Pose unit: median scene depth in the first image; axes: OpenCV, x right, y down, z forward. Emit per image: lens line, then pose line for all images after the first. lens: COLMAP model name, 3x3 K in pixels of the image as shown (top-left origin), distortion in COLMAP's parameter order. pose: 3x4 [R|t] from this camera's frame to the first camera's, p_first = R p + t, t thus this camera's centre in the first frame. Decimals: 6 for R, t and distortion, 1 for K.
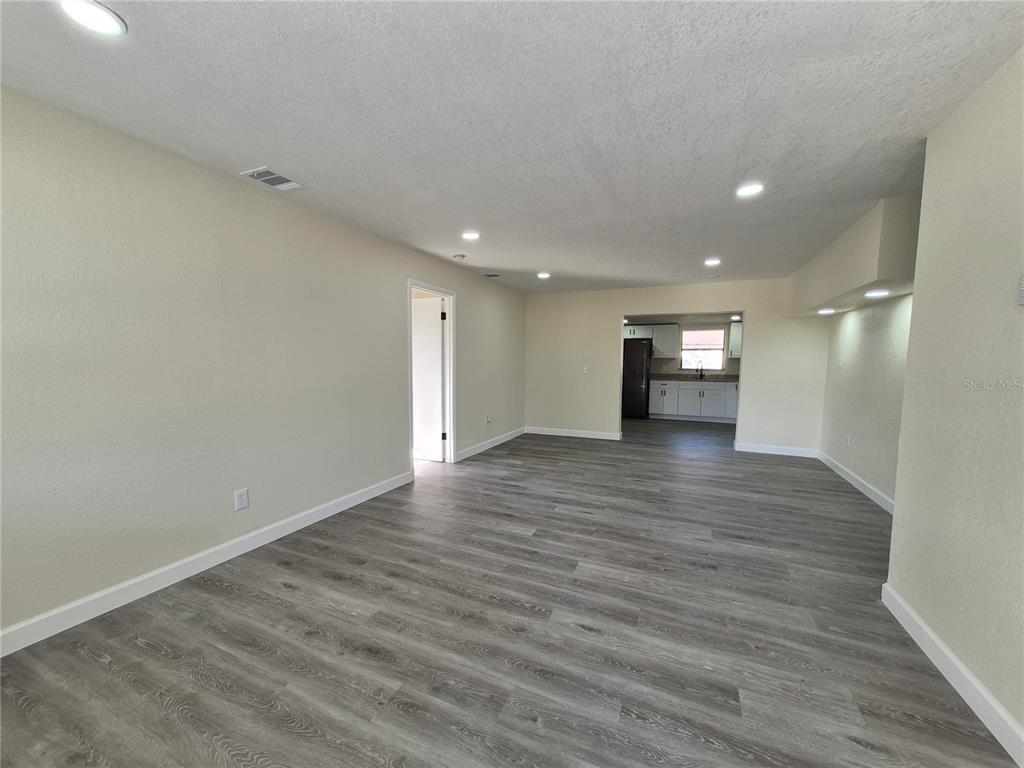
lens RADIAL K [[401.9, 0, 506.8], [0, 401.9, 386.8], [0, 0, 1]] dist [0.002068, -0.000430]
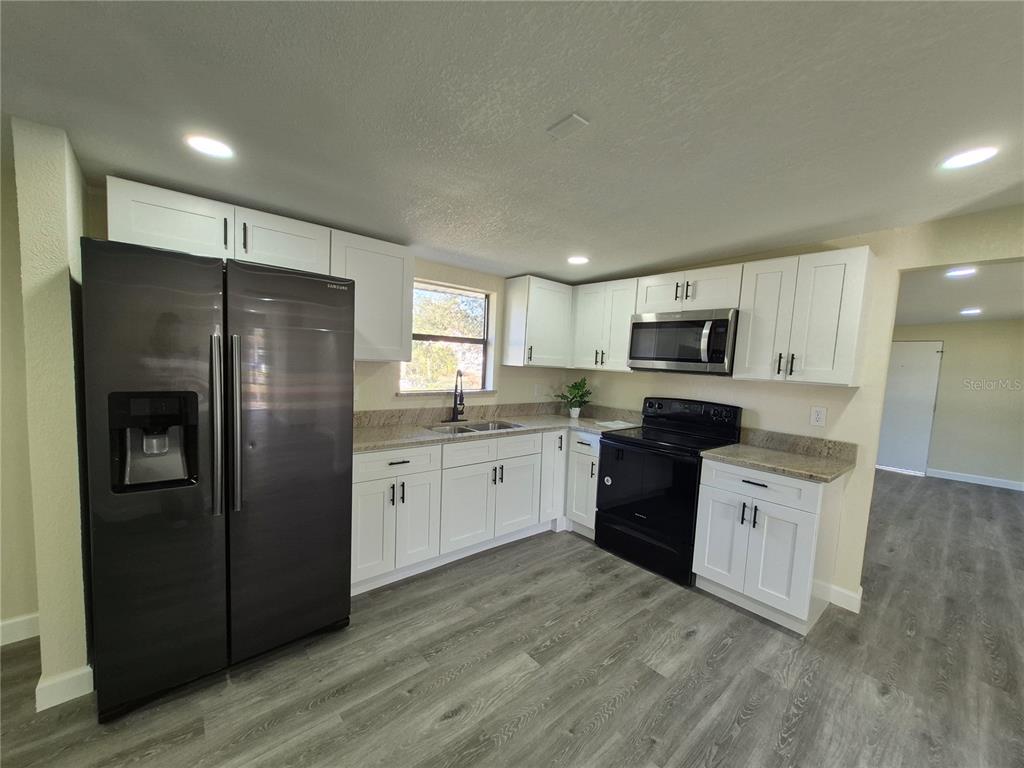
lens RADIAL K [[401.9, 0, 510.4], [0, 401.9, 390.7], [0, 0, 1]] dist [0.002068, -0.000430]
pose [[0.420103, -0.057726, 0.905639, 0.179185], [0.025407, 0.998332, 0.051848, -0.062896], [-0.907121, 0.001228, 0.420869, 0.797395]]
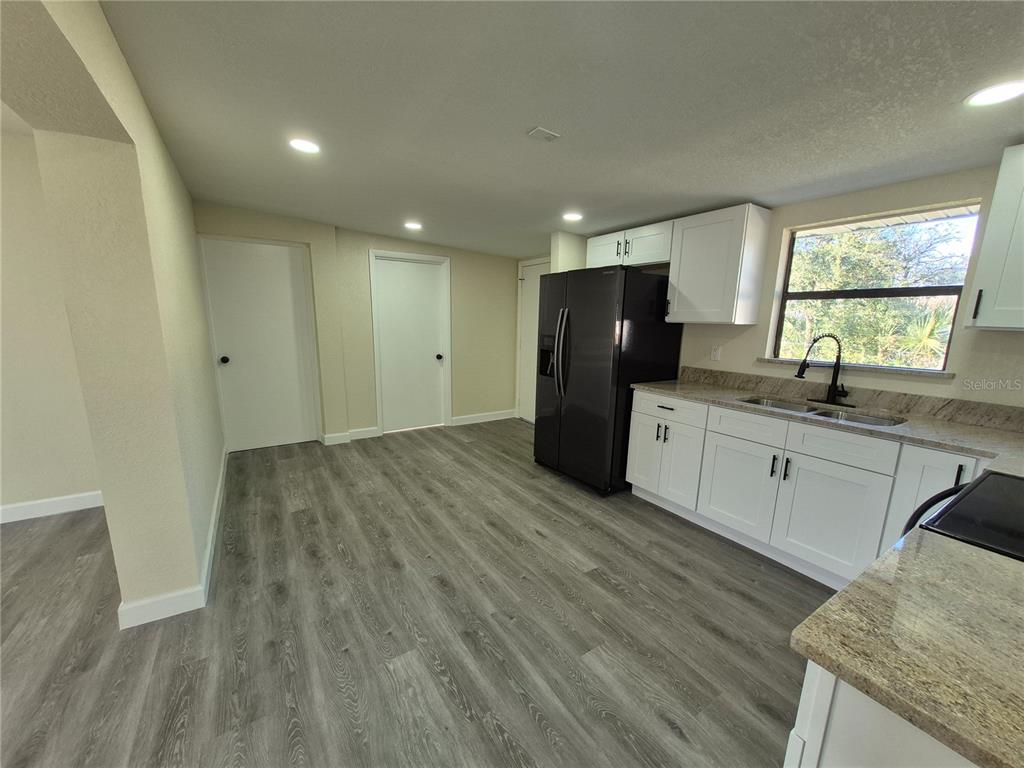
lens RADIAL K [[401.9, 0, 505.8], [0, 401.9, 392.9], [0, 0, 1]] dist [0.002068, -0.000430]
pose [[0.836310, 0.107796, -0.537556, 0.441177], [-0.054387, 0.991956, 0.114303, -0.044700], [0.545553, -0.066357, 0.835445, 0.649466]]
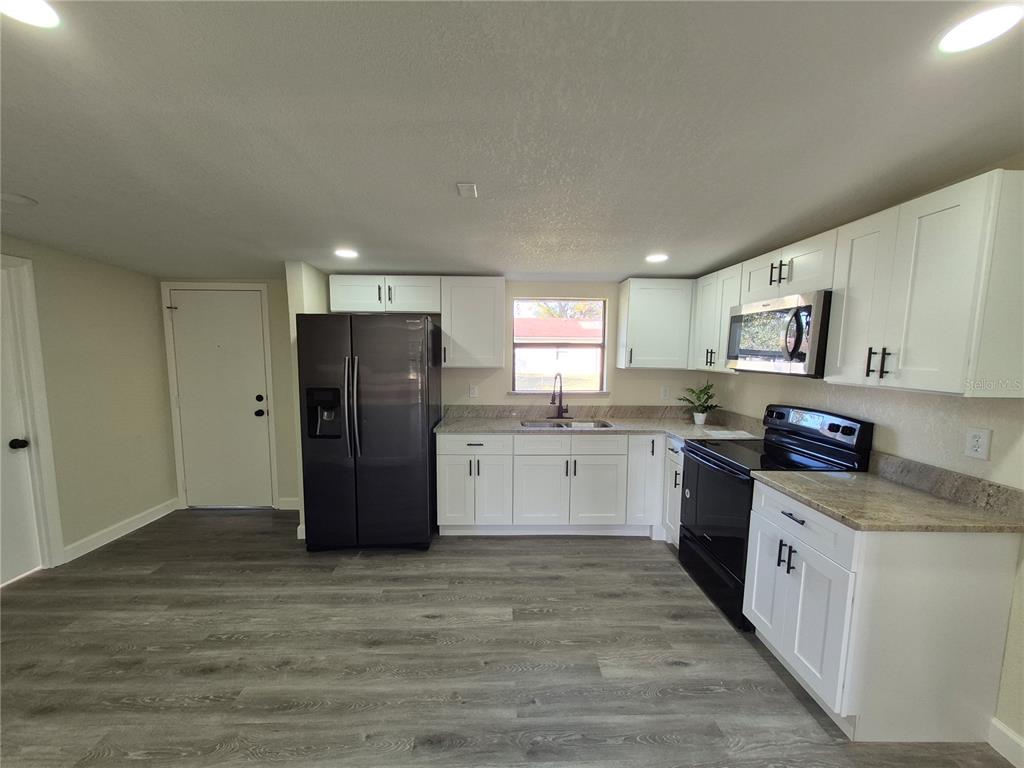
lens RADIAL K [[401.9, 0, 510.2], [0, 401.9, 392.6], [0, 0, 1]] dist [0.002068, -0.000430]
pose [[0.900625, -0.045862, 0.432170, 0.261098], [0.033736, 0.998793, 0.035688, -0.060484], [-0.433285, -0.017561, 0.901086, 0.650819]]
